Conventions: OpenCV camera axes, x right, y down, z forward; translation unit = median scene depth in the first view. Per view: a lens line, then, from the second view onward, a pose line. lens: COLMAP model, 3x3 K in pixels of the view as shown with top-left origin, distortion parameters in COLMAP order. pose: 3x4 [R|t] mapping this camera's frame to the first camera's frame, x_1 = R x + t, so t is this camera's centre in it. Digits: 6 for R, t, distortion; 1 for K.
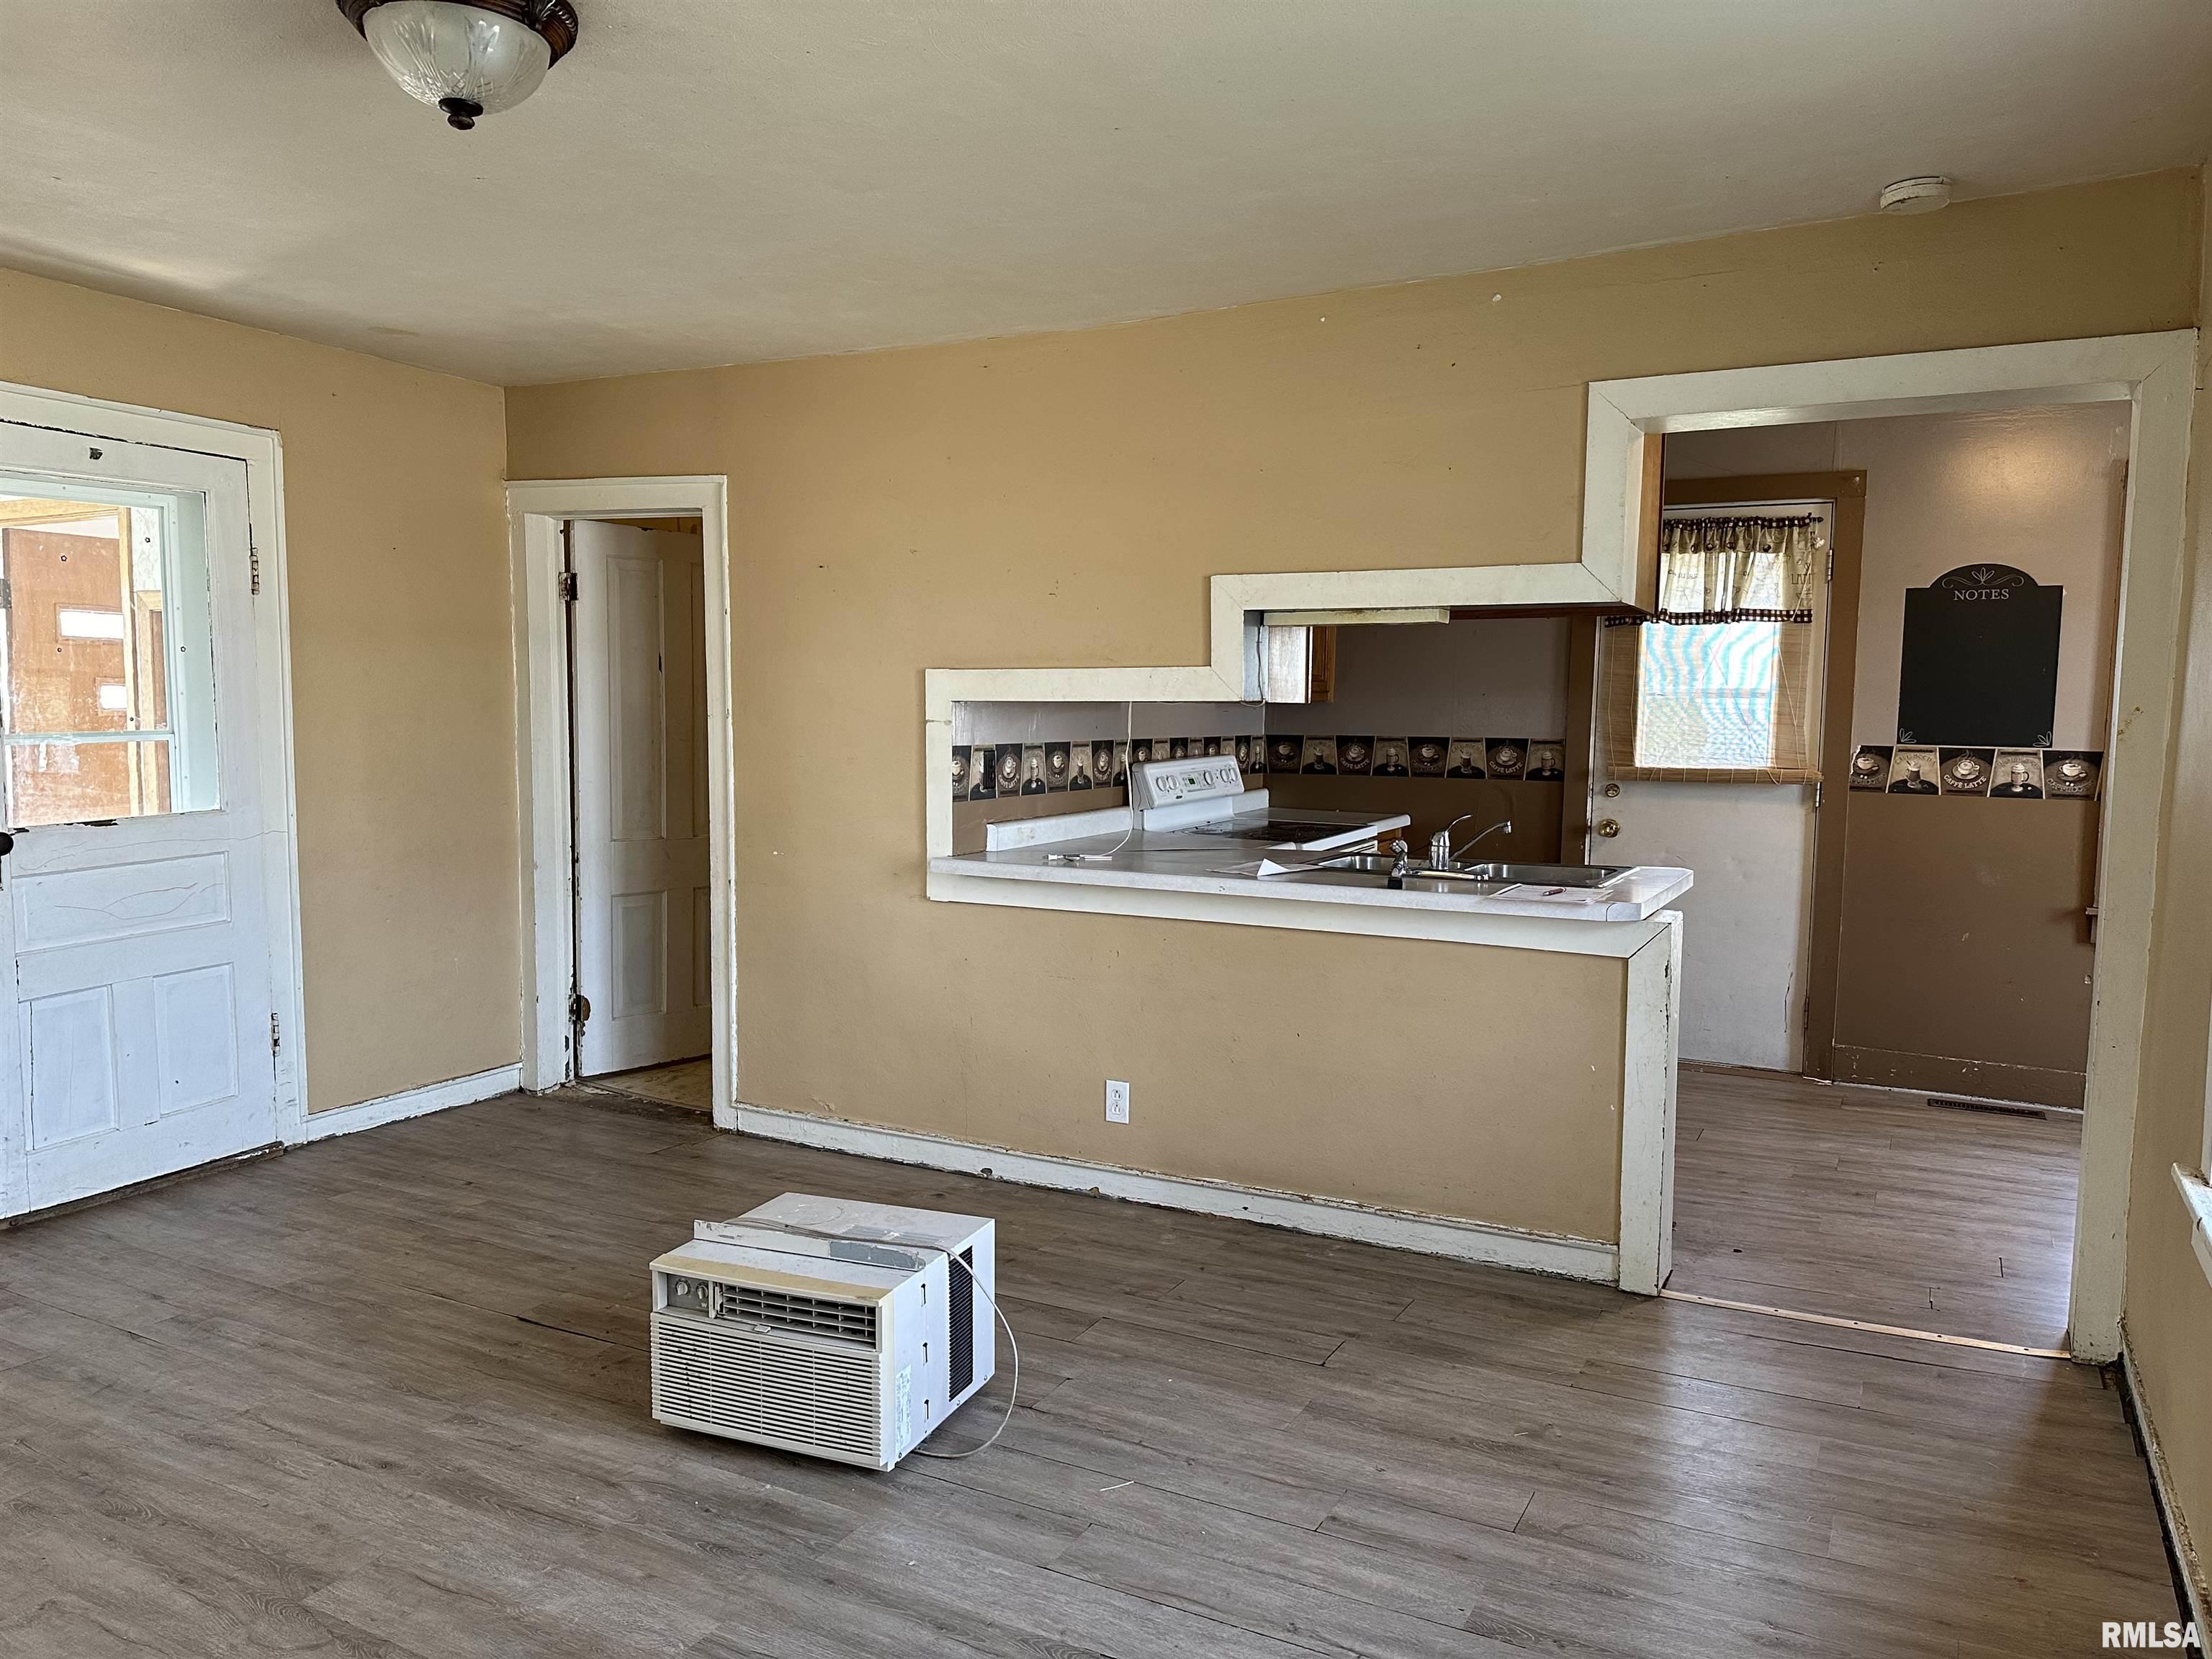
lens RADIAL K [[1568.6, 0, 1106.0], [0, 1568.6, 829.5], [0, 0, 1]] dist [0.125598, -0.171035]
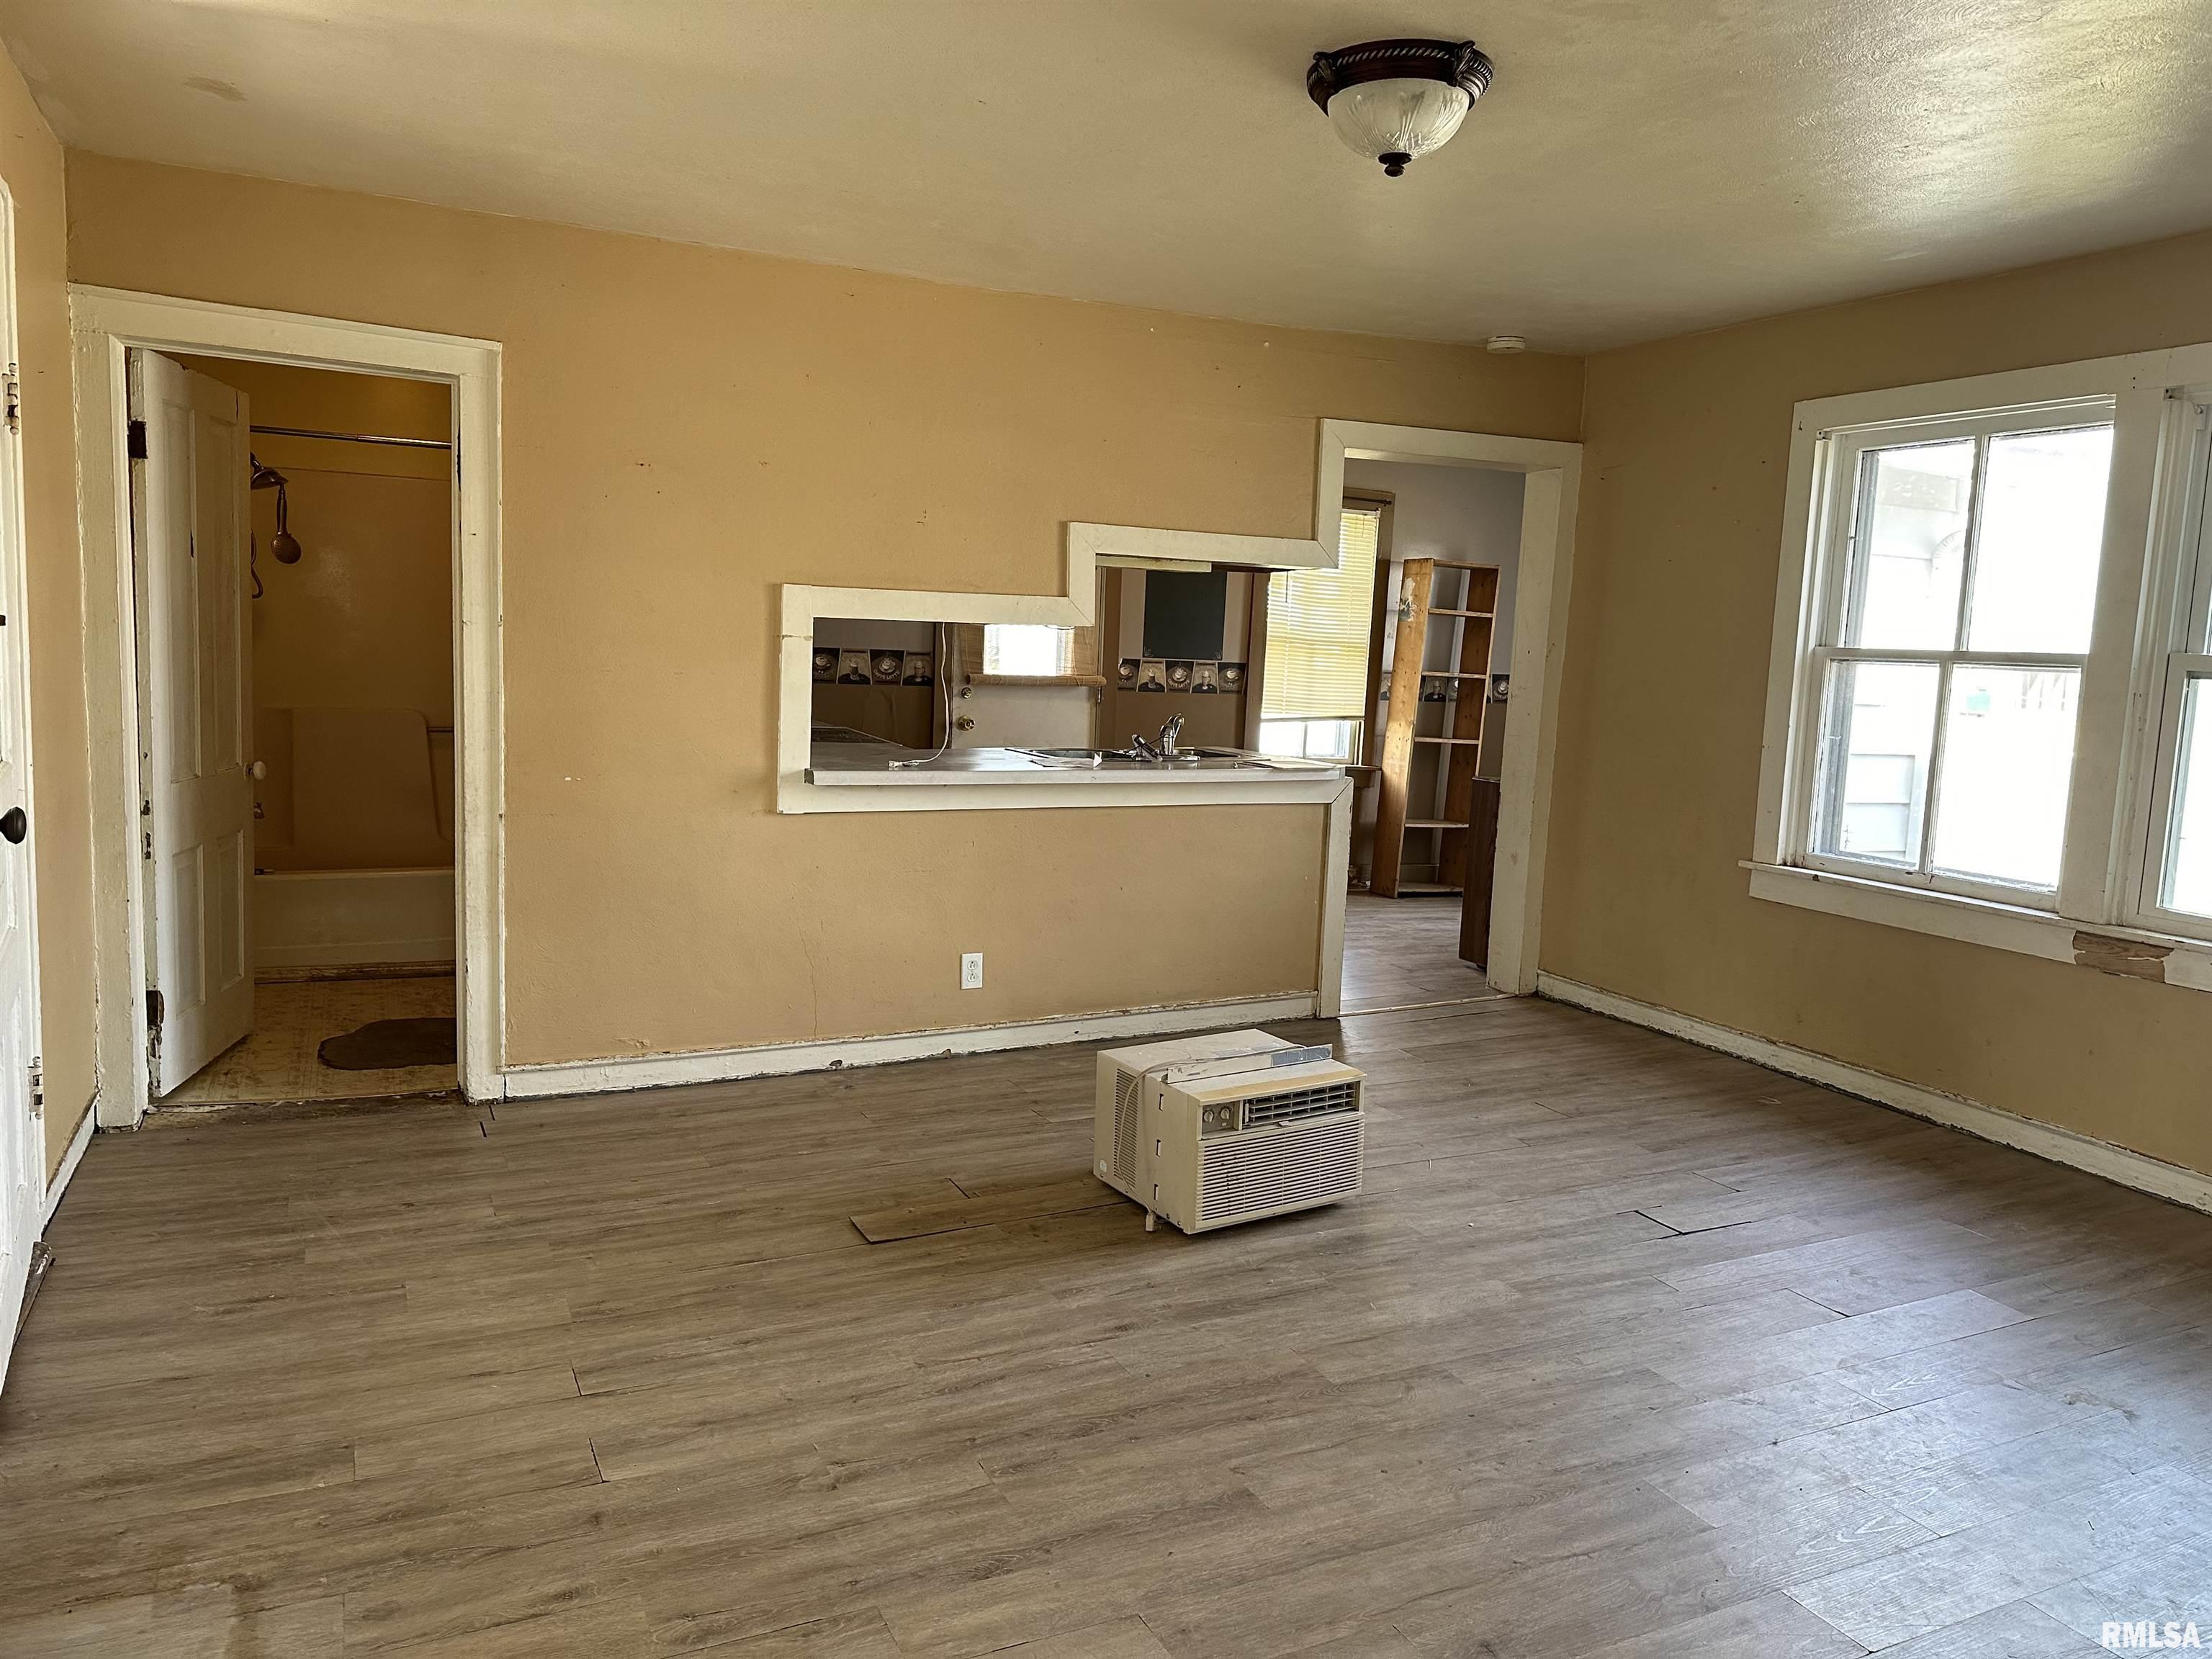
lens RADIAL K [[1568.6, 0, 1106.0], [0, 1568.6, 829.5], [0, 0, 1]] dist [0.125598, -0.171035]
pose [[0.573830, -0.089918, 0.814024, -0.818618], [0.034792, 0.995734, 0.085464, -0.024692], [-0.818235, -0.020721, 0.574510, 0.241985]]
